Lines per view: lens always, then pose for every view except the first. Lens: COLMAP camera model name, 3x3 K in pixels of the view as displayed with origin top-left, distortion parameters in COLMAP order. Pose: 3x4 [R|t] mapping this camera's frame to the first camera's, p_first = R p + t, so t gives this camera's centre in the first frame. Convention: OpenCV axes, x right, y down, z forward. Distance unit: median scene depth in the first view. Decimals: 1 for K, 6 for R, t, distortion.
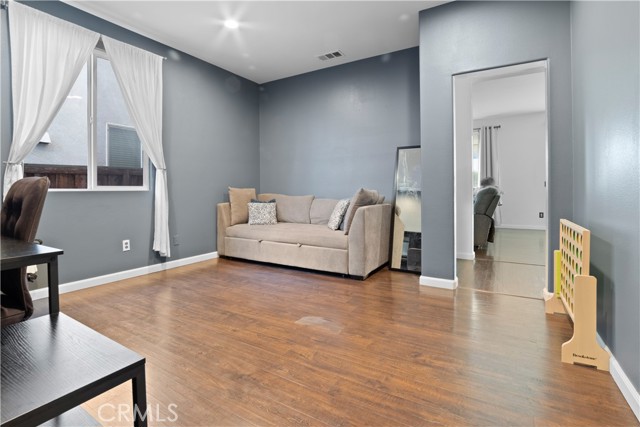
lens RADIAL K [[308.1, 0, 313.5], [0, 308.1, 192.3], [0, 0, 1]] dist [-0.004484, -0.000038]
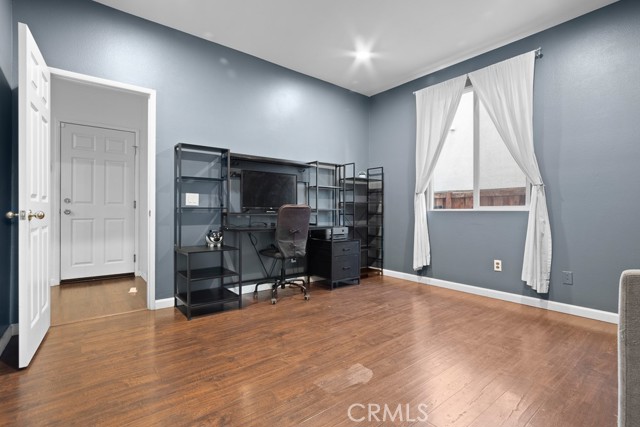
lens RADIAL K [[308.1, 0, 318.9], [0, 308.1, 212.4], [0, 0, 1]] dist [-0.004484, -0.000038]
pose [[-0.342577, 0.005450, -0.939474, 0.899444], [-0.007061, 0.999940, 0.008376, -0.006389], [0.939463, 0.009503, -0.342518, 1.364698]]
